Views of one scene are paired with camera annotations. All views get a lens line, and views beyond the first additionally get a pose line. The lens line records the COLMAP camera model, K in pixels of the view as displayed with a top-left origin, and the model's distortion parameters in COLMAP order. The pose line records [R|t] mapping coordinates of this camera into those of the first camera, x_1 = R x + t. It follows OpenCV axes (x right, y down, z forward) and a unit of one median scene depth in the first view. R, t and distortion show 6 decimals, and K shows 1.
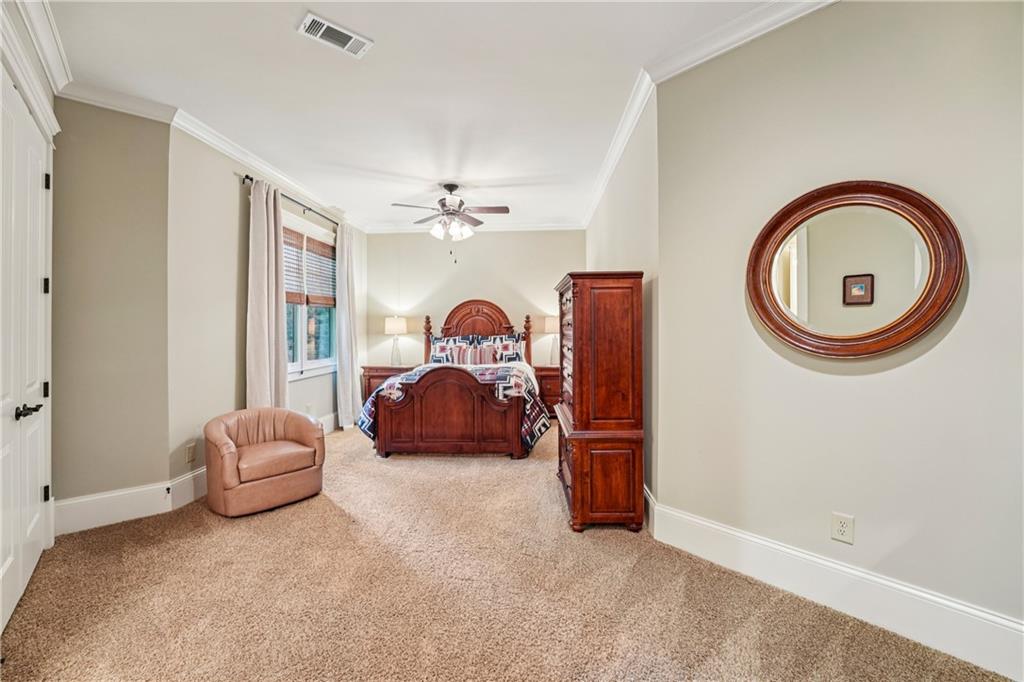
lens RADIAL K [[413.8, 0, 507.6], [0, 413.8, 331.2], [0, 0, 1]] dist [-0.001123, -0.022041]
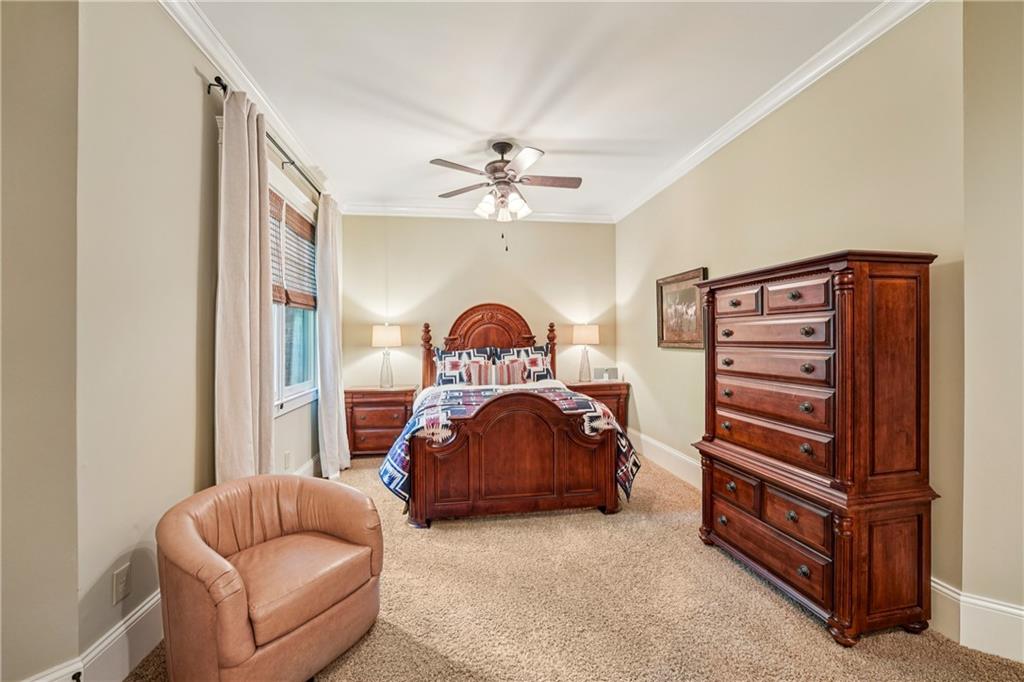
lens RADIAL K [[412.9, 0, 512.0], [0, 412.9, 341.0], [0, 0, 1]] dist [-0.028271, 0.003903]
pose [[0.977091, -0.004365, 0.212777, -0.283978], [0.004911, 0.999986, -0.002036, -0.001660], [-0.212765, 0.003035, 0.977099, 0.285893]]
